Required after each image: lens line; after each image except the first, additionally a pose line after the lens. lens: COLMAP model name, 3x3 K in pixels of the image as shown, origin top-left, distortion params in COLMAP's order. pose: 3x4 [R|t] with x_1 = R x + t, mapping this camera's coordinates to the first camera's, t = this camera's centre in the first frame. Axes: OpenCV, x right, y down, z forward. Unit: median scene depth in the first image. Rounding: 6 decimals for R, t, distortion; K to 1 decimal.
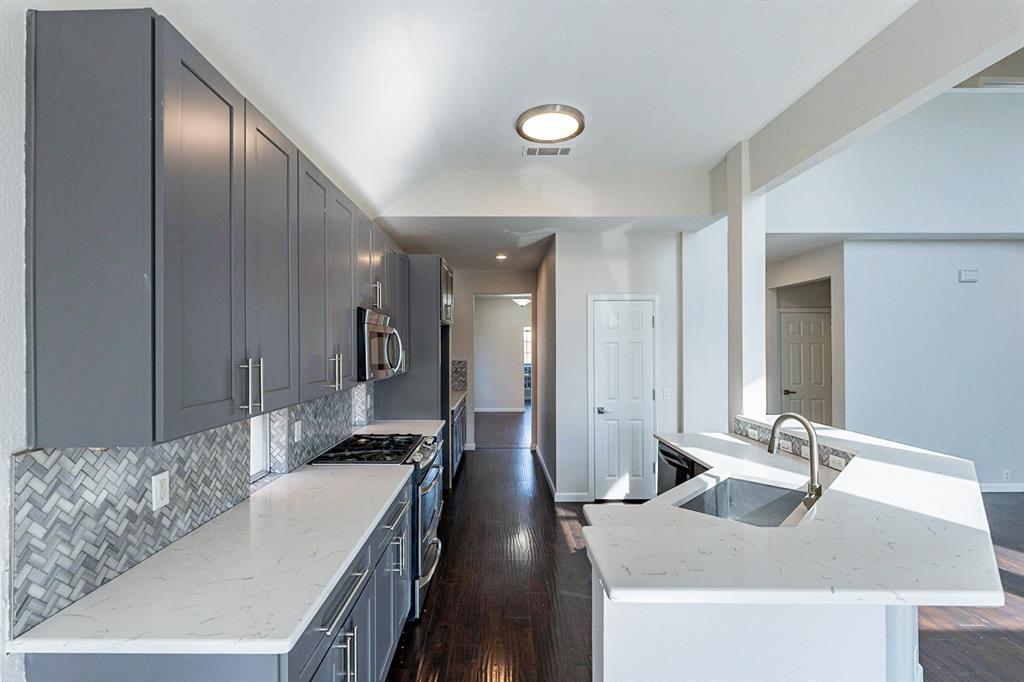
lens RADIAL K [[458.4, 0, 509.2], [0, 458.4, 344.2], [0, 0, 1]] dist [-0.010427, 0.000159]
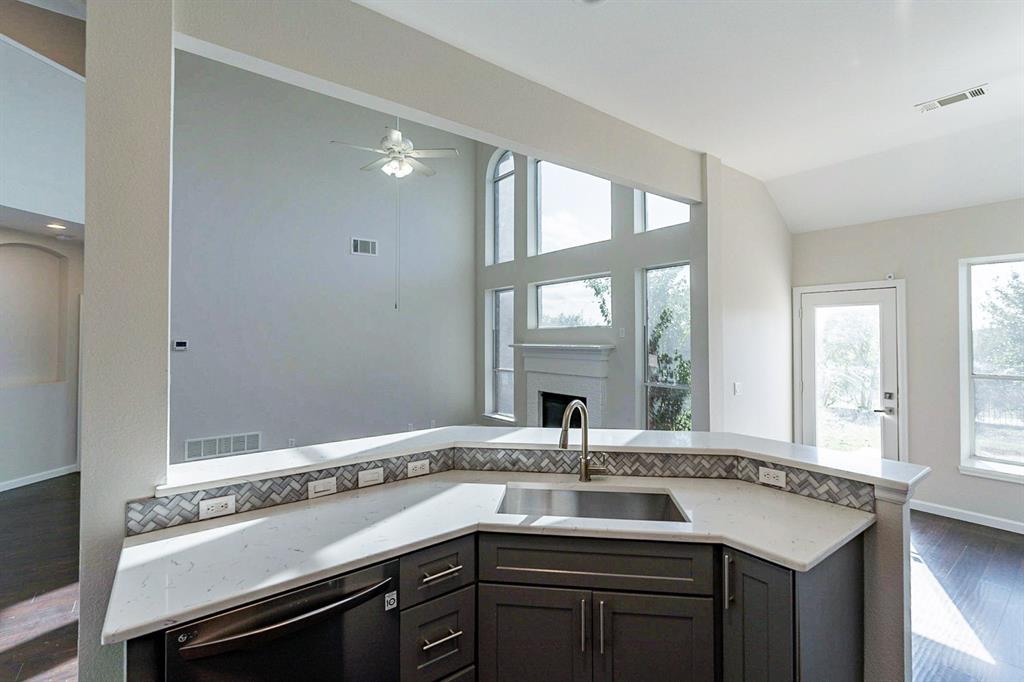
lens RADIAL K [[458.4, 0, 496.0], [0, 458.4, 324.1], [0, 0, 1]] dist [-0.010427, 0.000159]
pose [[-0.579664, 0.015312, 0.814712, -0.145115], [-0.006156, 0.999713, -0.023169, -0.007419], [-0.814832, -0.018445, -0.579403, 1.741240]]
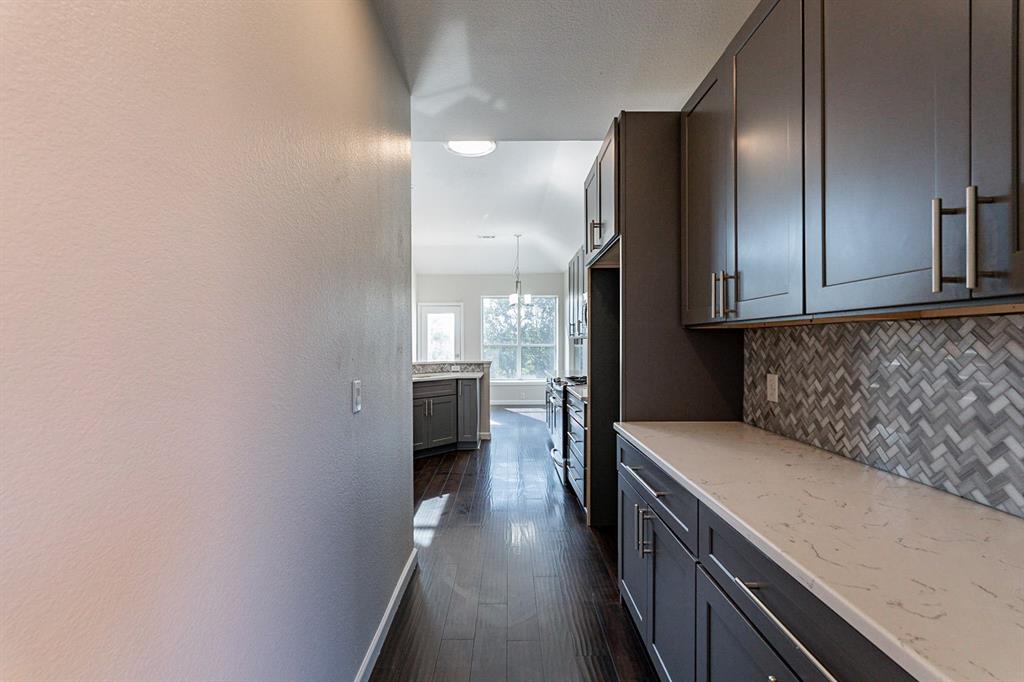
lens RADIAL K [[458.4, 0, 511.9], [0, 458.4, 340.8], [0, 0, 1]] dist [-0.010427, 0.000159]
pose [[-0.999975, 0.001785, 0.006829, -0.070588], [0.001765, 0.999994, -0.002987, 0.119673], [-0.006834, -0.002975, -0.999972, 3.490175]]
